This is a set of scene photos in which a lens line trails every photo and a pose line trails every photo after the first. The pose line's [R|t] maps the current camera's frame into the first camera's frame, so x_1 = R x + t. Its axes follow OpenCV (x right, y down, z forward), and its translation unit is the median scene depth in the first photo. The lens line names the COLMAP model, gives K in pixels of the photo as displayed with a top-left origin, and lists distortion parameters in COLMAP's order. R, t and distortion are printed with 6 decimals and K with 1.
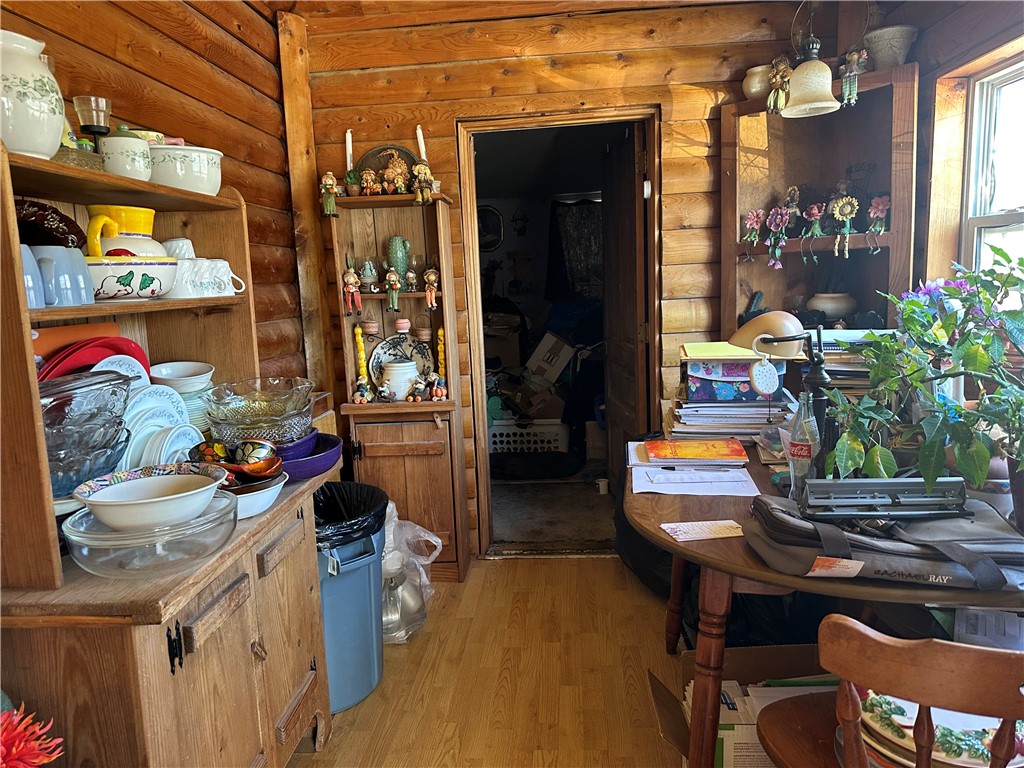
lens RADIAL K [[739.9, 0, 512.7], [0, 739.9, 388.4], [0, 0, 1]] dist [0.002082, -0.003419]
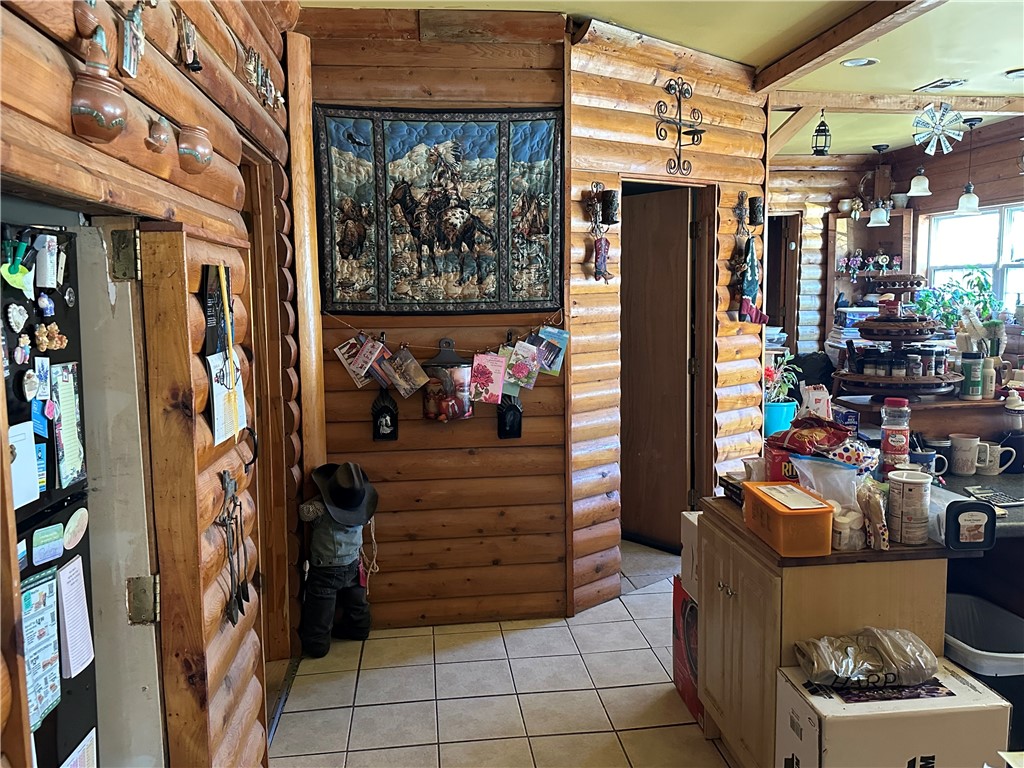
lens RADIAL K [[879.5, 0, 512.0], [0, 879.5, 380.0], [0, 0, 1]] dist [0.076660, -0.090250]
pose [[0.982270, 0.015329, 0.186845, -1.224451], [-0.005613, 0.998609, -0.052418, 0.300584], [-0.187389, 0.050440, 0.980990, -1.553269]]
